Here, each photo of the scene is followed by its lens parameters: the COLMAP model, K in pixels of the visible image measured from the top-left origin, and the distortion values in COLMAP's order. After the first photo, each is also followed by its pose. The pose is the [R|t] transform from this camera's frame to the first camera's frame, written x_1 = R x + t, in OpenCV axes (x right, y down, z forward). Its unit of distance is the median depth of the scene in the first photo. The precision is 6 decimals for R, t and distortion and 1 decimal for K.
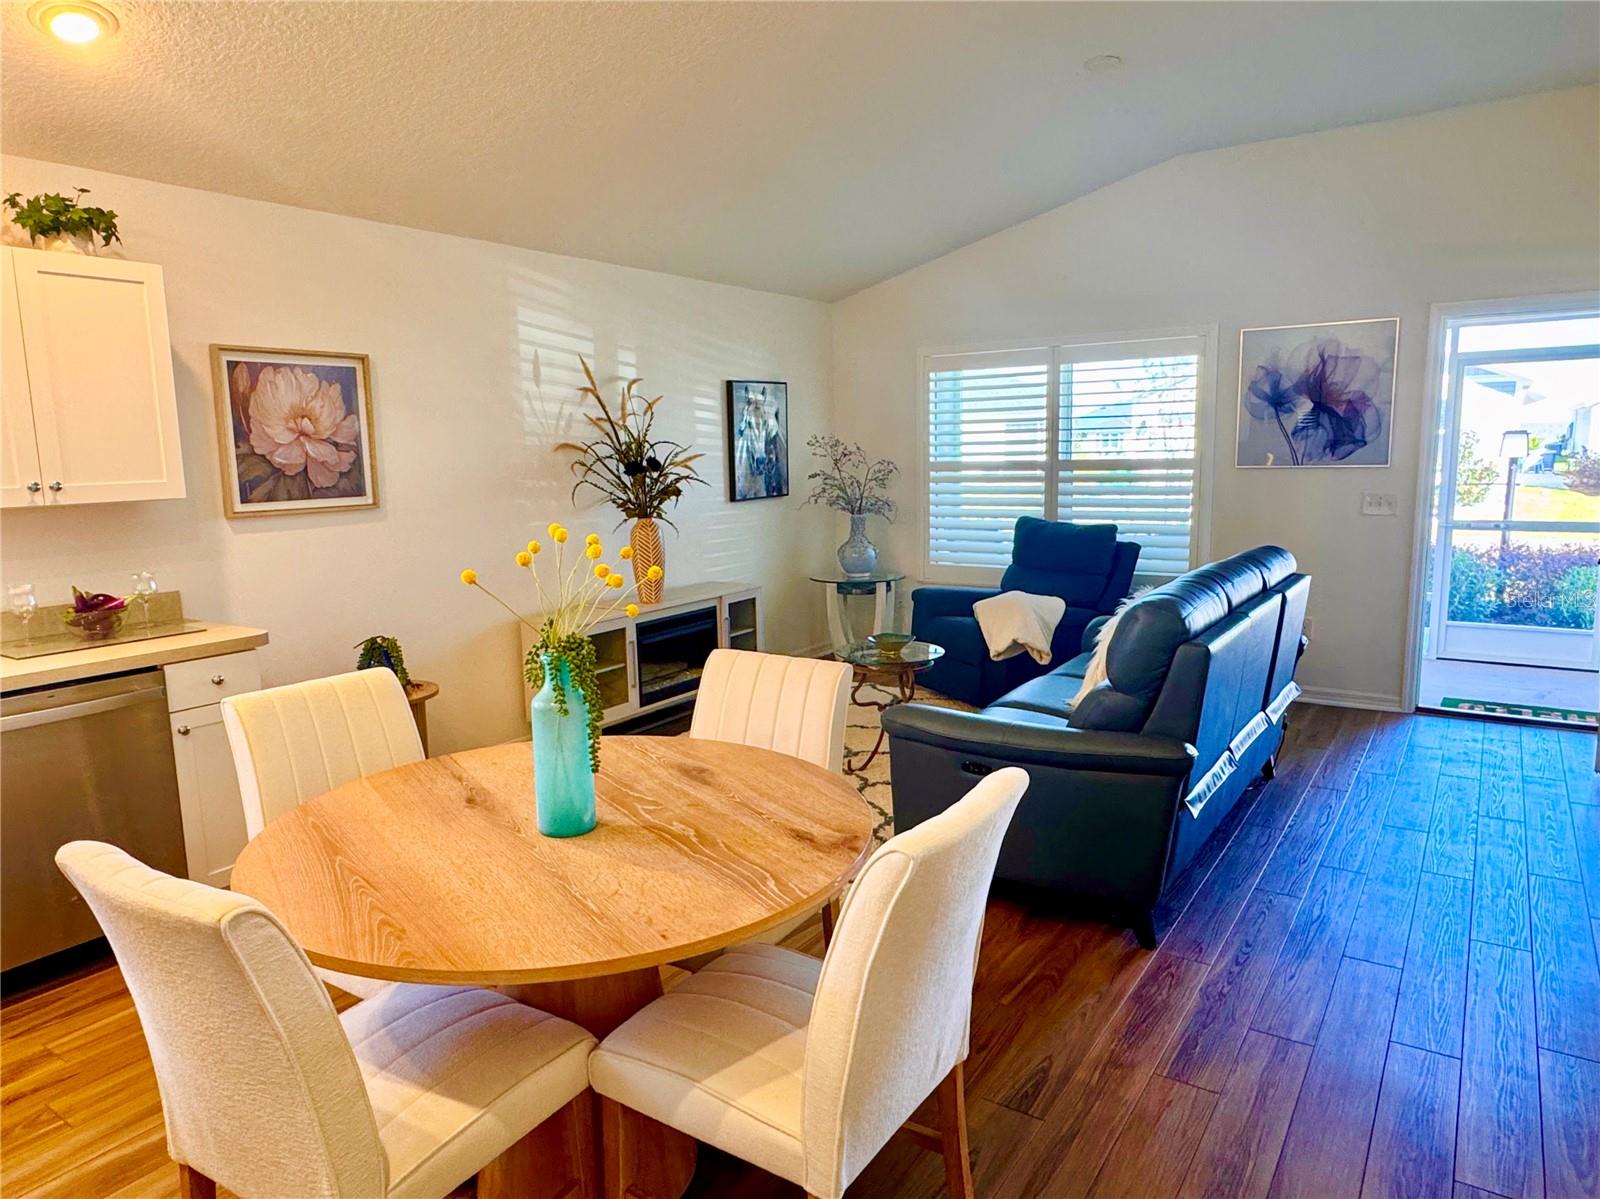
lens RADIAL K [[1031.1, 0, 800.0], [0, 1031.1, 599.5], [0, 0, 1]] dist [-0.000209, 0.000868]
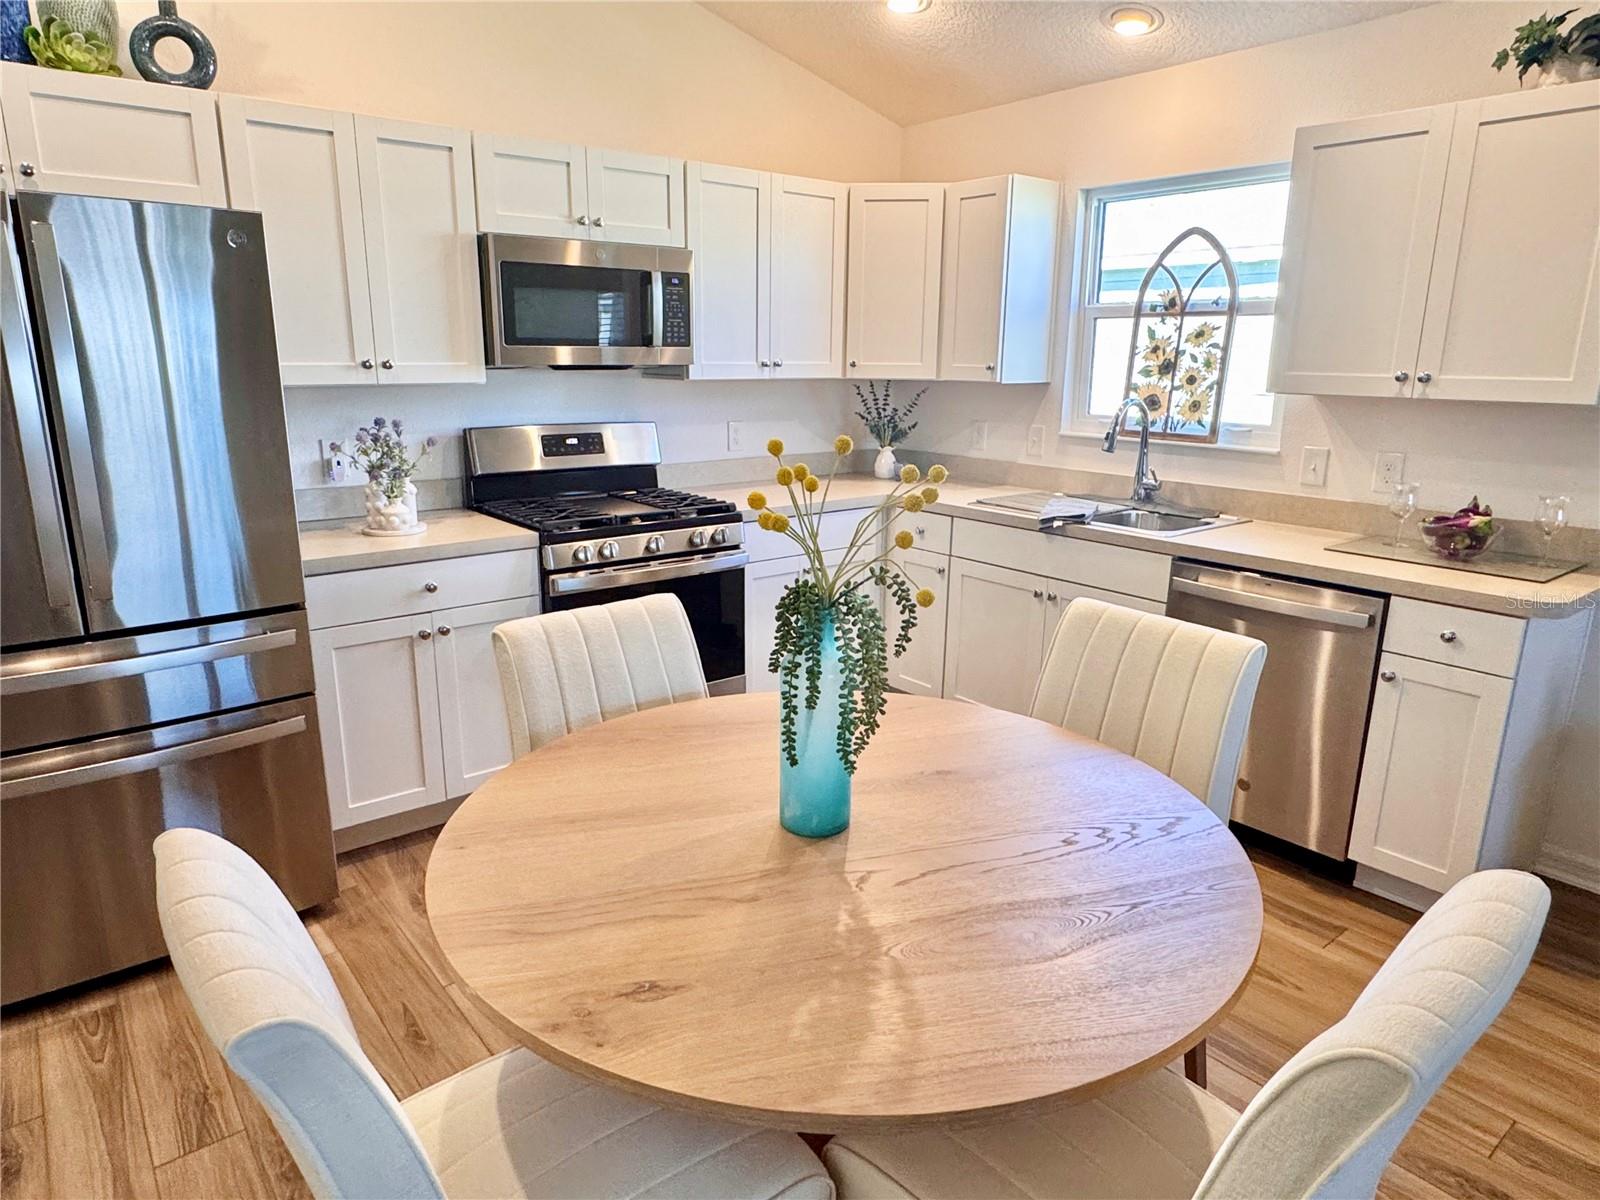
lens RADIAL K [[984.9, 0, 792.1], [0, 984.9, 598.3], [0, 0, 1]] dist [-0.001897, 0.000188]
pose [[-0.292775, 0.251060, -0.922633, 0.190611], [-0.145247, 0.942040, 0.302431, -0.073631], [0.945085, 0.222554, -0.239340, 0.494935]]
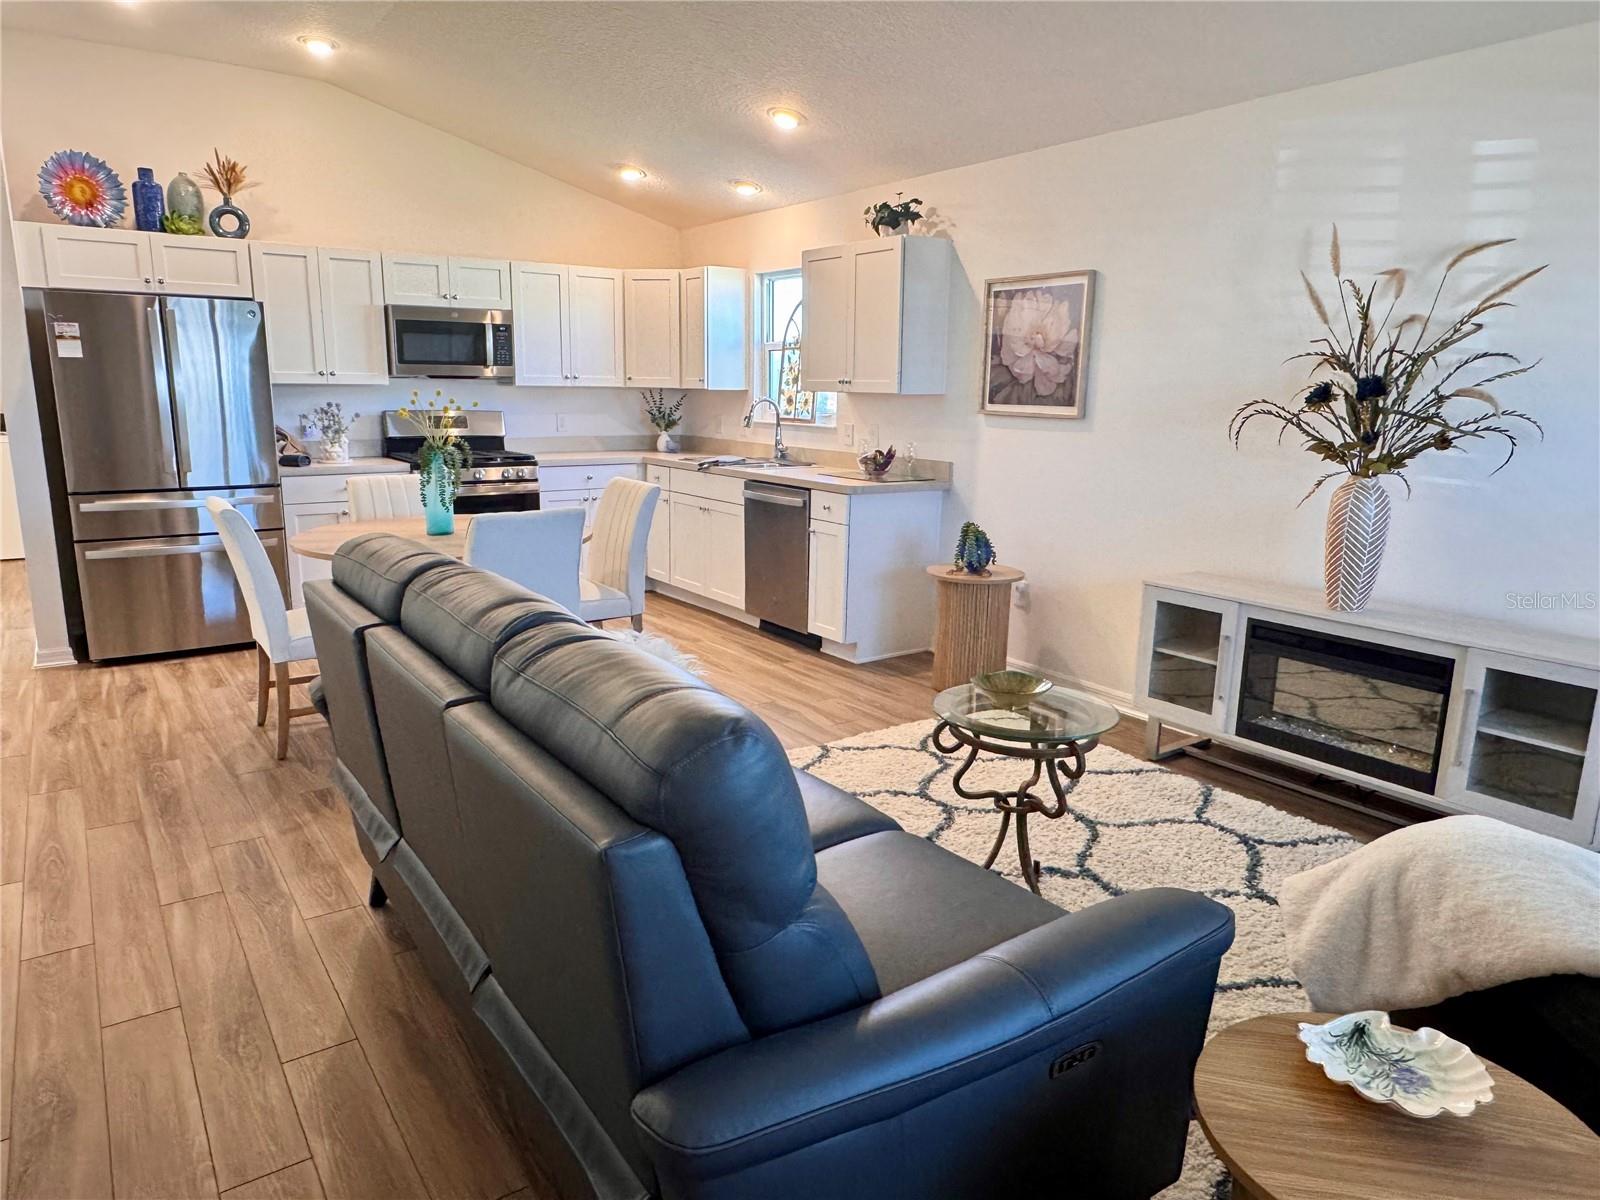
lens RADIAL K [[1028.2, 0, 790.3], [0, 1028.2, 600.8], [0, 0, 1]] dist [-0.000413, 0.001876]
pose [[-0.355545, 0.209285, -0.910927, 0.657860], [-0.145321, 0.950378, 0.275069, -0.150133], [0.923293, 0.230176, -0.307489, 1.040630]]
